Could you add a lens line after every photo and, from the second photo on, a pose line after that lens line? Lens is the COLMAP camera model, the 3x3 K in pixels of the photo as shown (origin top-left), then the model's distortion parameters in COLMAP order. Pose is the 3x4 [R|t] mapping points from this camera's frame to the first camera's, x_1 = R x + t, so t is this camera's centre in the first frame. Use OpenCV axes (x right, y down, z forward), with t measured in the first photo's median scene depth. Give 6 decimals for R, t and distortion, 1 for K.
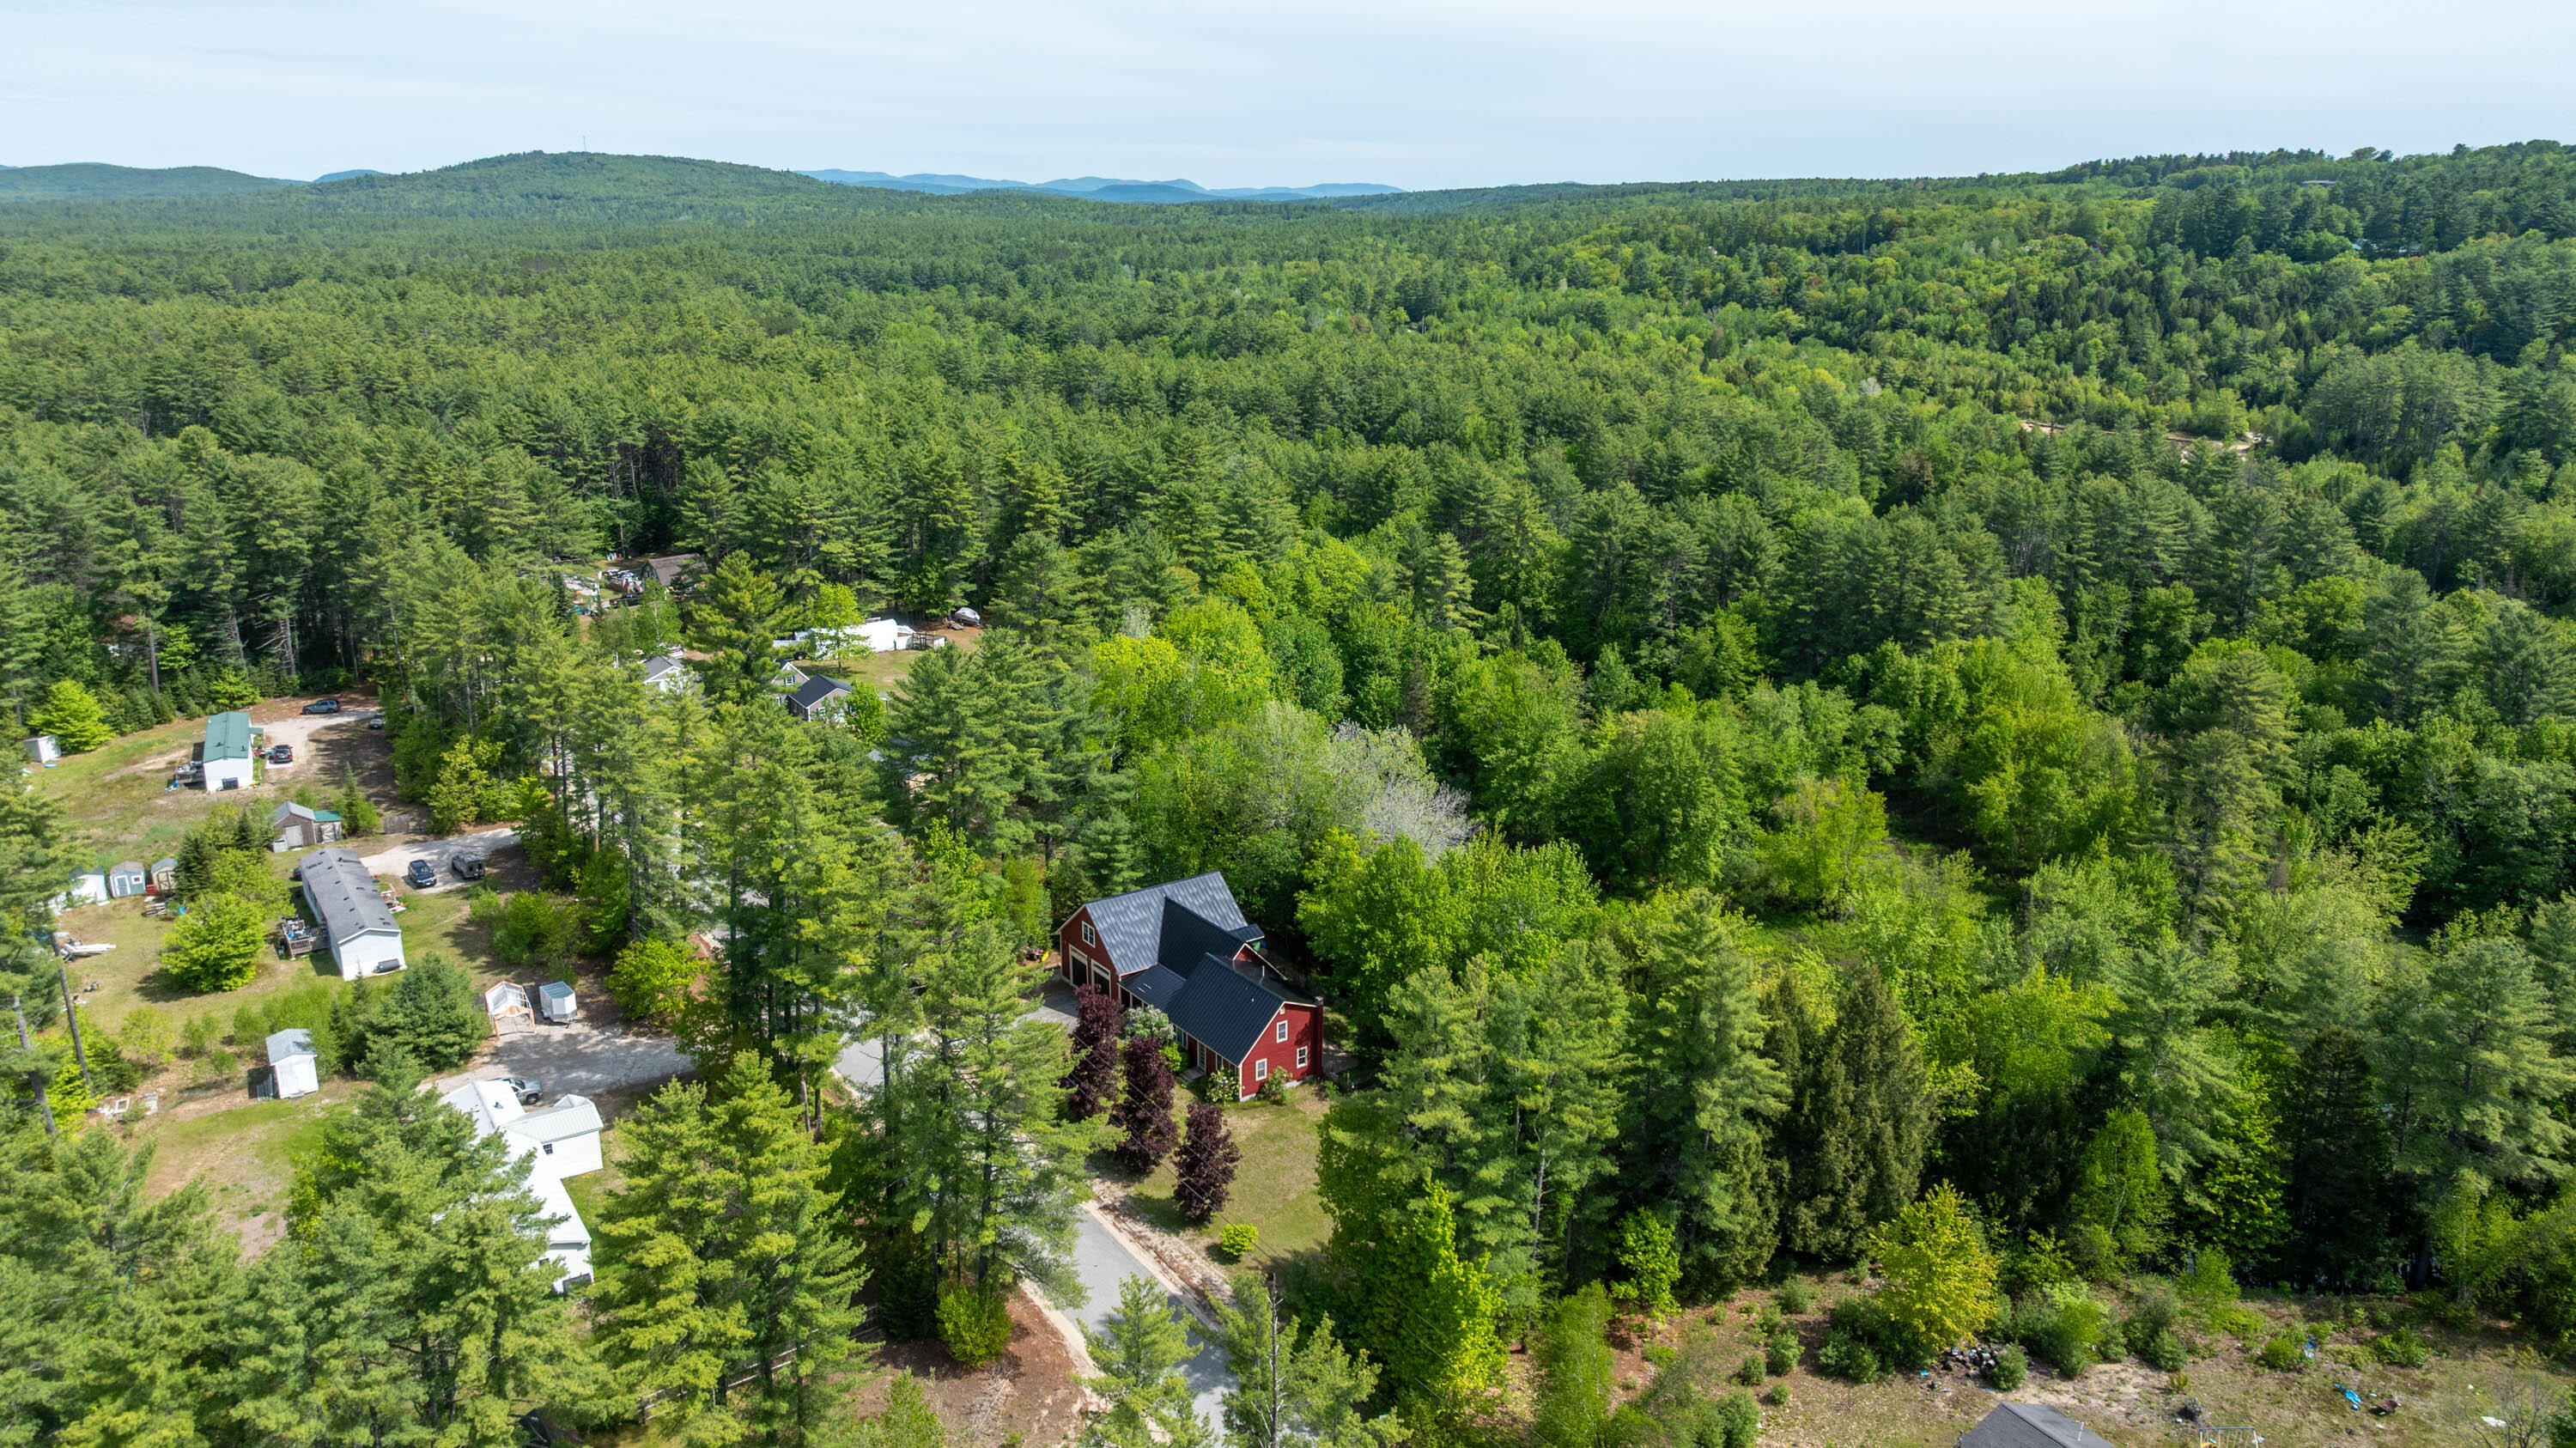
lens RADIAL K [[1821.5, 0, 1287.3], [0, 1821.5, 733.8], [0, 0, 1]] dist [-0.035419, 0.029416]
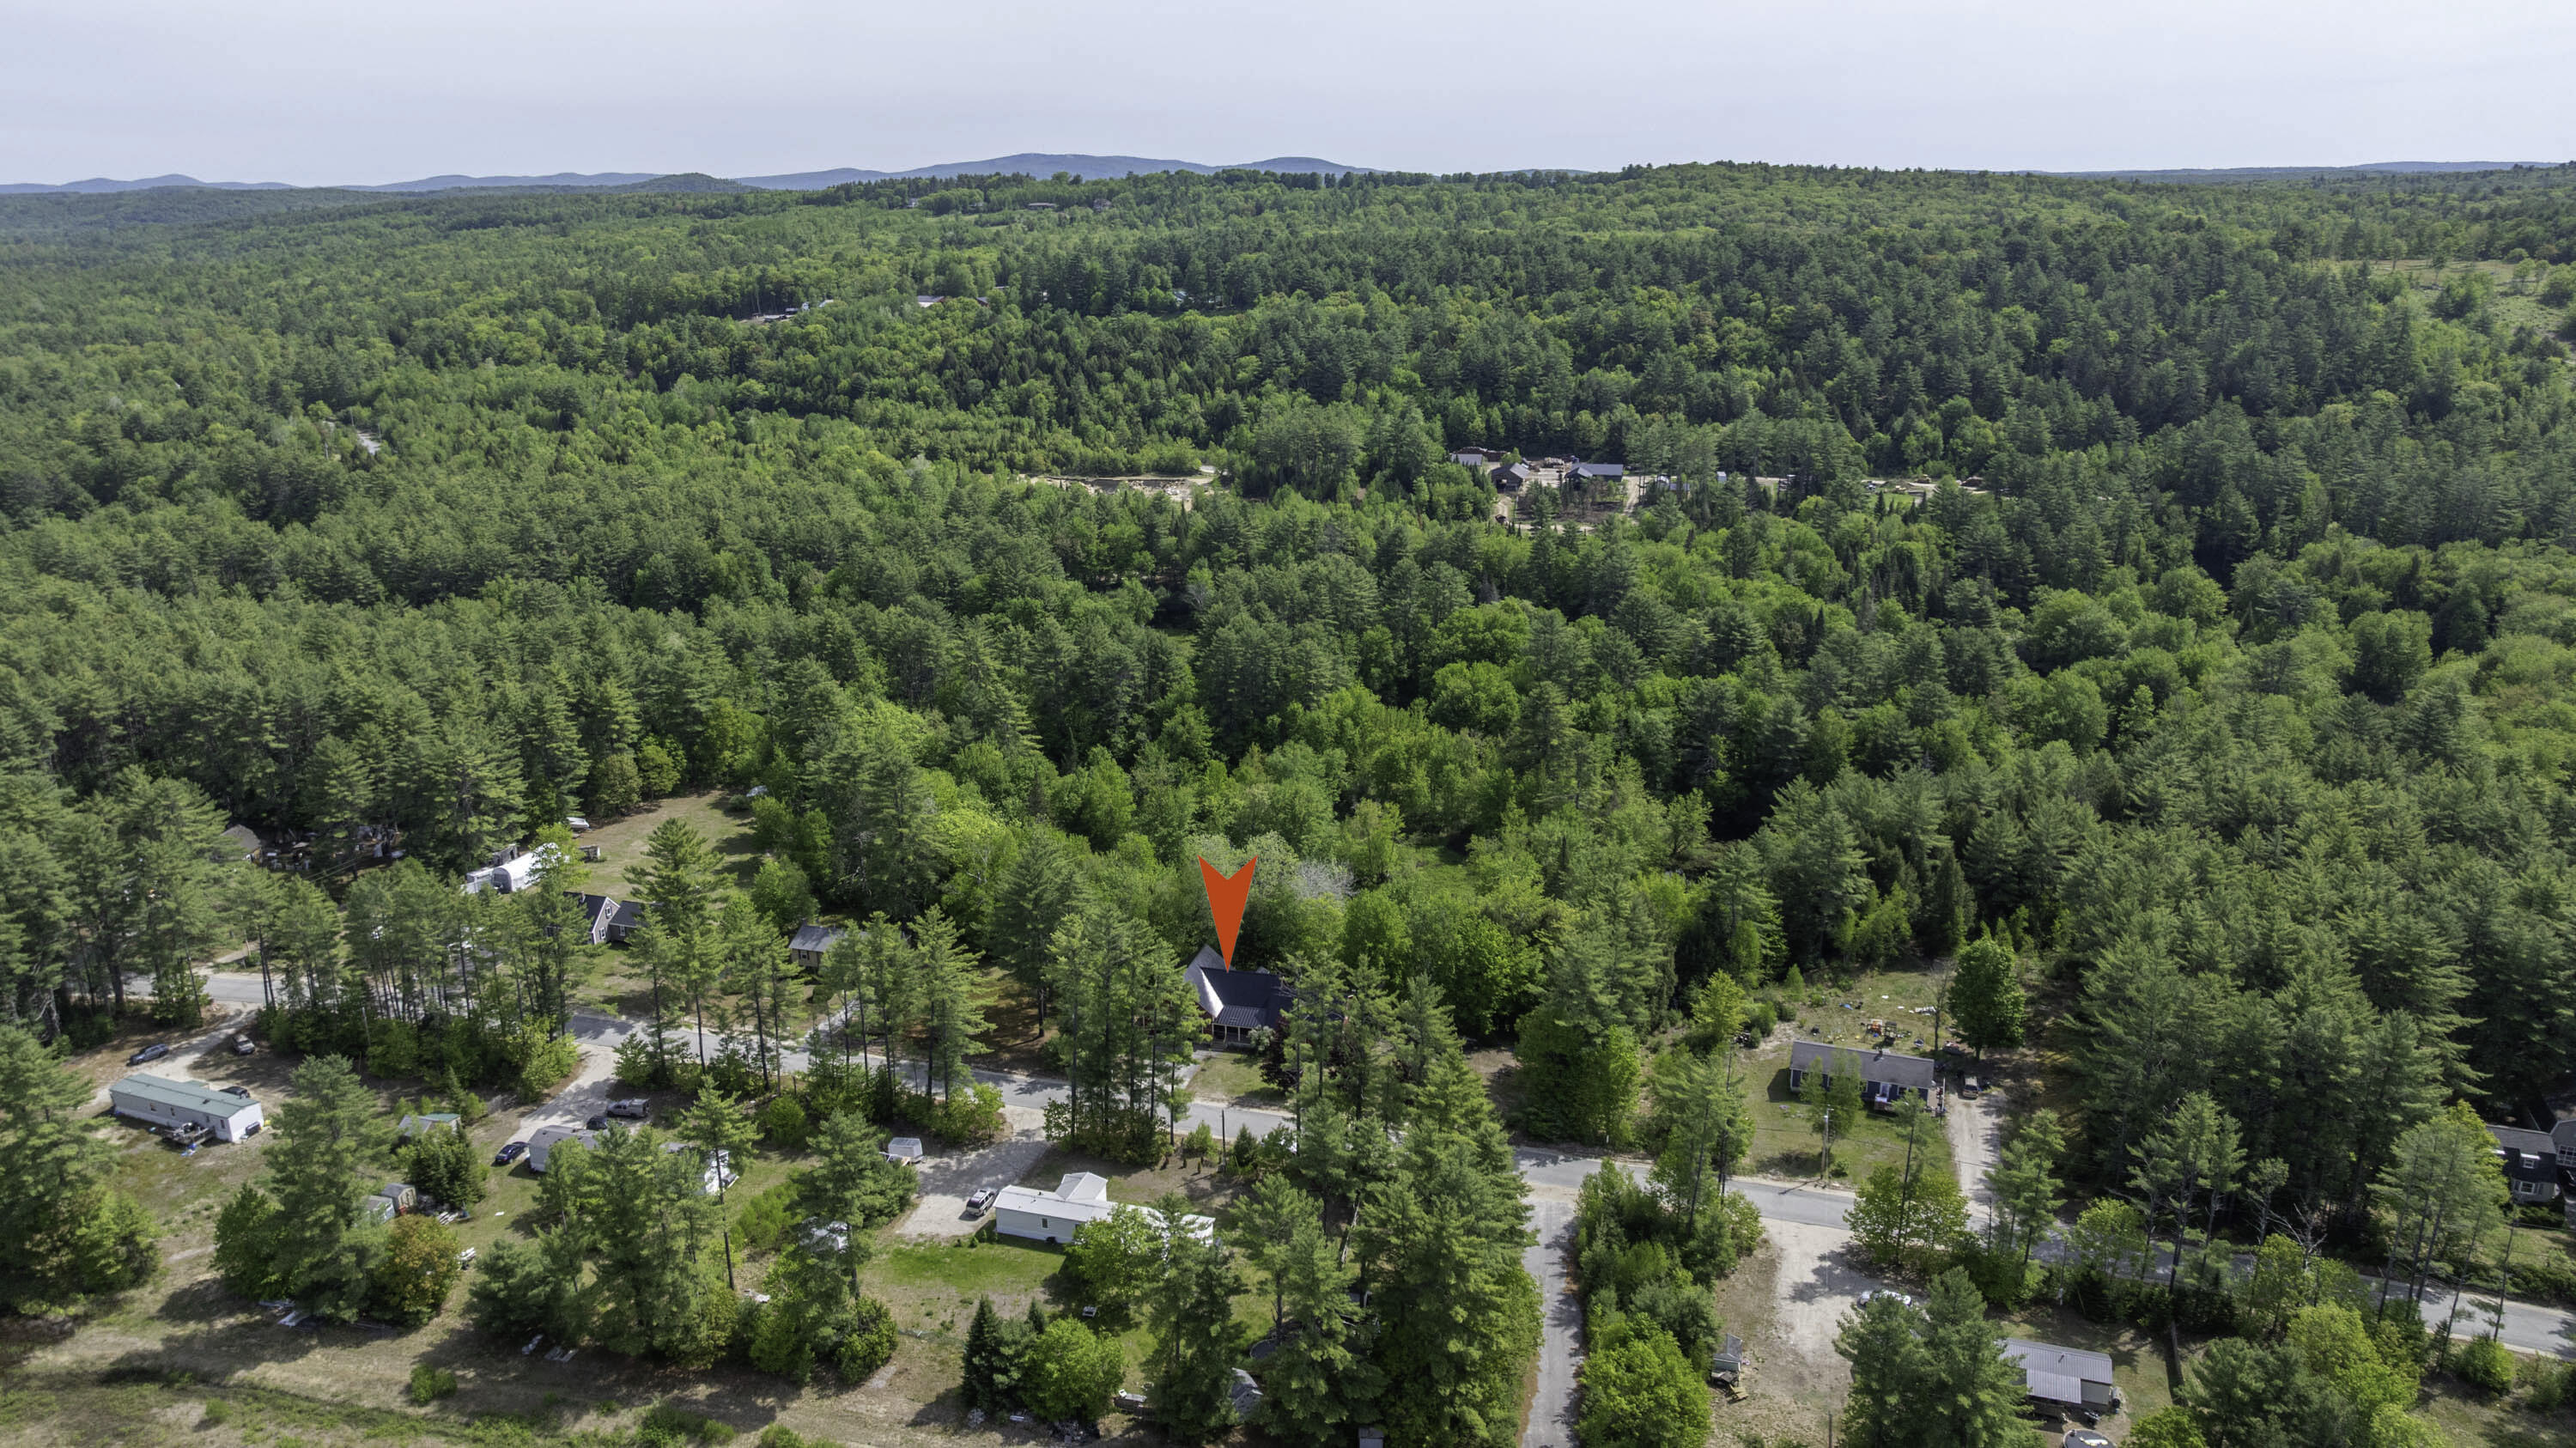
lens RADIAL K [[1821.5, 0, 1303.5], [0, 1821.5, 711.5], [0, 0, 1]] dist [-0.035419, 0.029416]
pose [[0.769683, -0.193329, 0.608450, -0.584993], [0.194438, 0.978757, 0.065028, -0.138183], [-0.608097, 0.068255, 0.790923, -0.224631]]
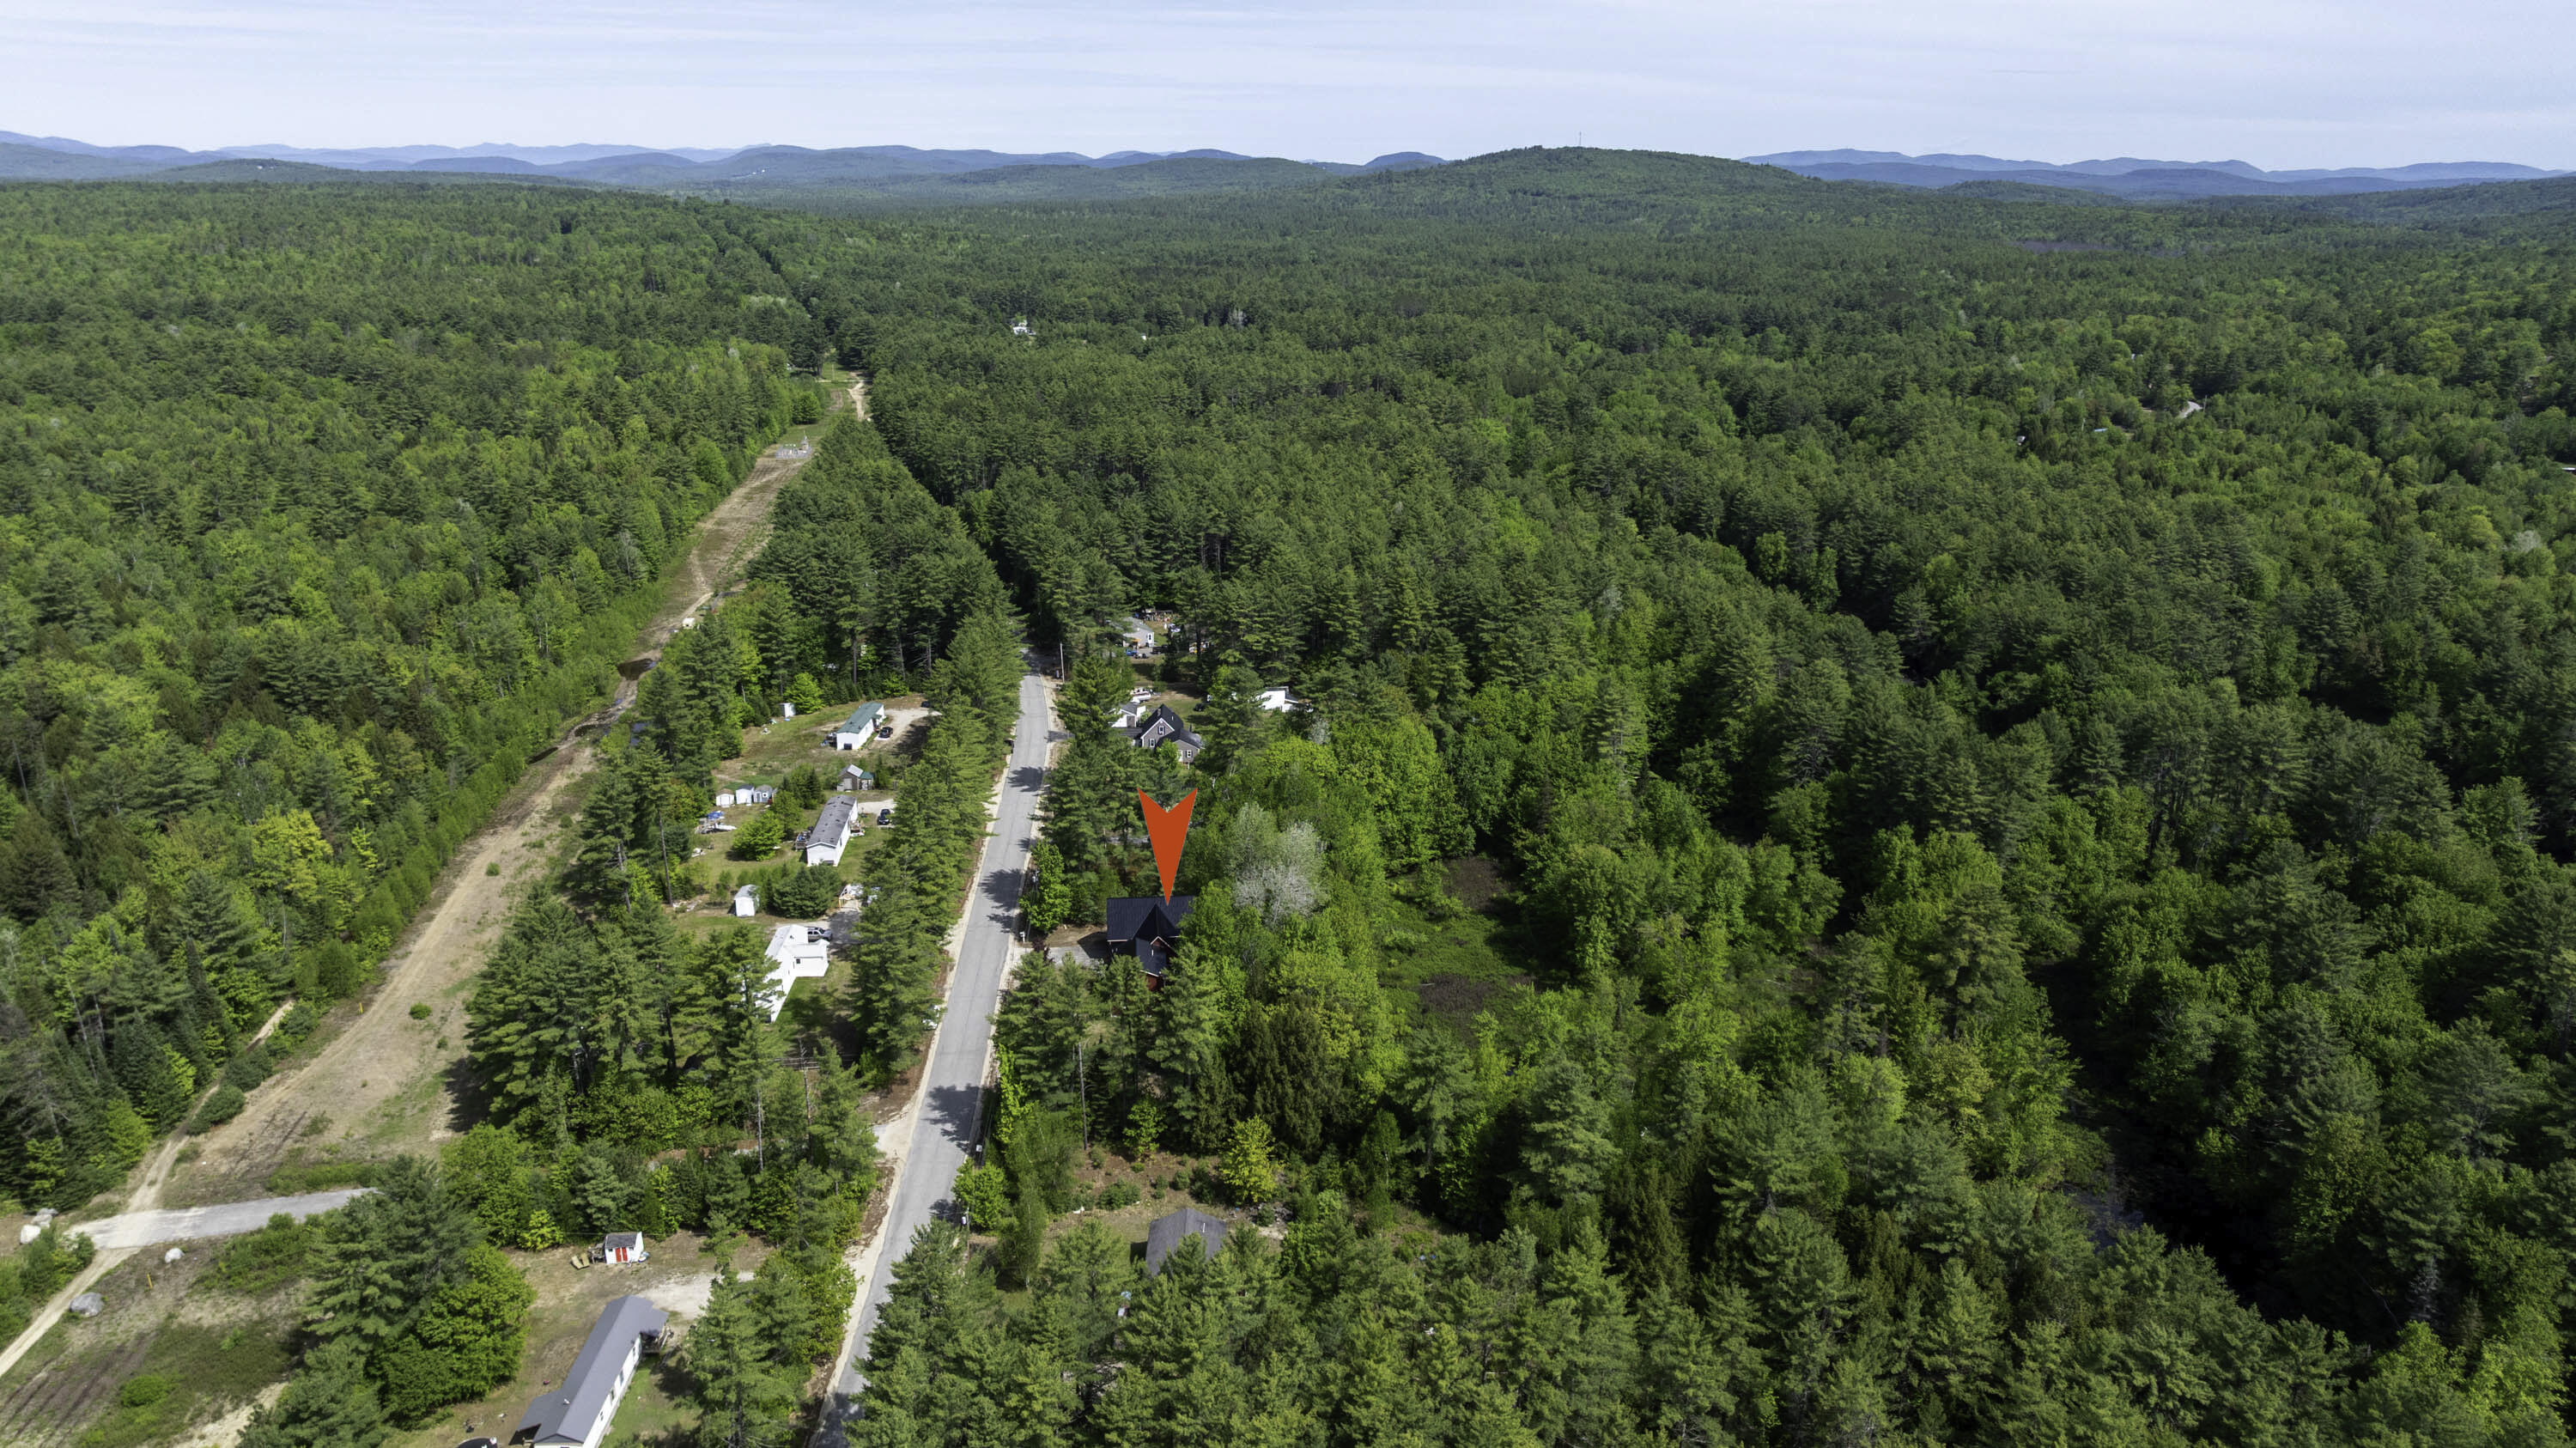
lens RADIAL K [[1821.5, 0, 1289.0], [0, 1821.5, 725.6], [0, 0, 1]] dist [-0.035419, 0.029416]
pose [[0.866074, 0.144090, -0.478701, 0.534230], [-0.140457, 0.989126, 0.043611, -0.109200], [0.479779, 0.029467, 0.876894, -0.302286]]
